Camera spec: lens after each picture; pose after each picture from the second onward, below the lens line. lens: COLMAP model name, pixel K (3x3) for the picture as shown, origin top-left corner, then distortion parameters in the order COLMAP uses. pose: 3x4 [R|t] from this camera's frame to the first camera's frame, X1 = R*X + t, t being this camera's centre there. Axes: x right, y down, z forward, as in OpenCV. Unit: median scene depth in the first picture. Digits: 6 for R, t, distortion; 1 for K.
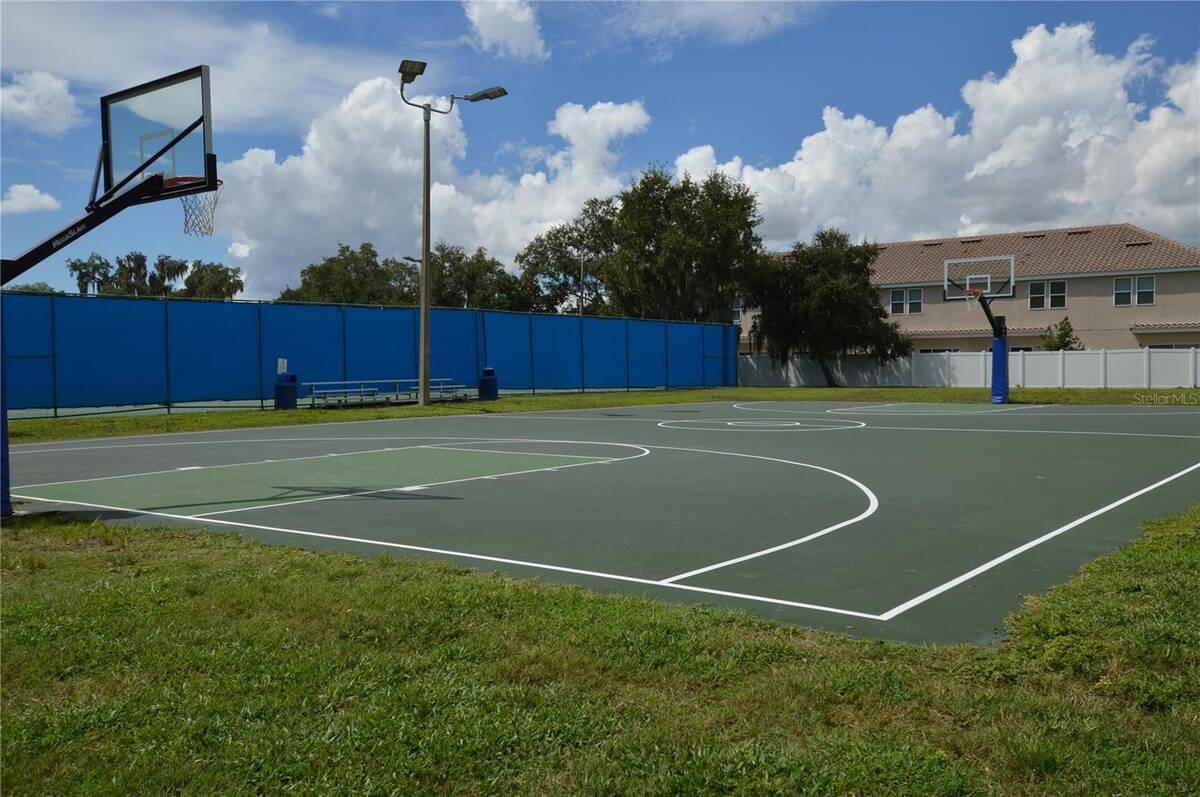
lens RADIAL K [[1058.9, 0, 600.0], [0, 1058.9, 398.5], [0, 0, 1]] dist [0.002830, 0.000899]
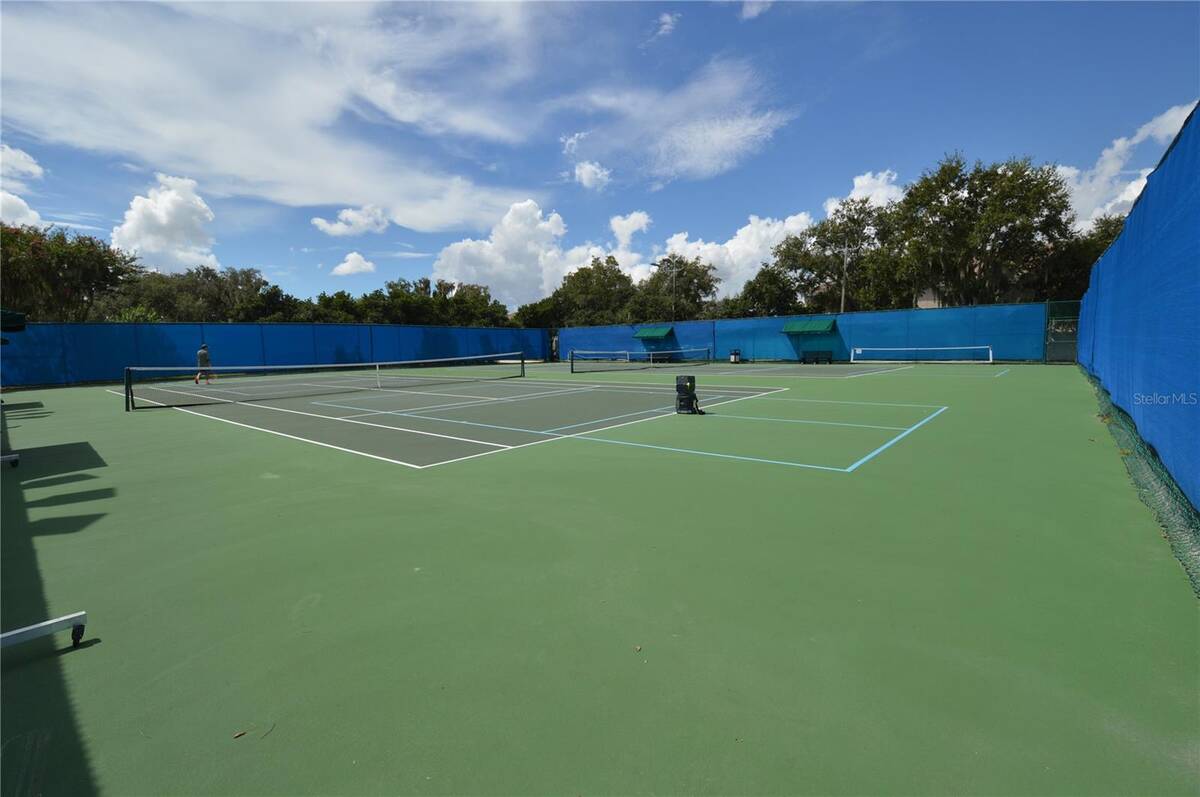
lens RADIAL K [[536.7, 0, 600.0], [0, 536.7, 398.5], [0, 0, 1]] dist [0.000197, -0.000146]
pose [[0.998397, 0.002330, -0.056545, -0.119369], [0.001058, 0.998208, 0.059825, -0.001382], [0.056583, -0.059789, 0.996606, 0.177205]]
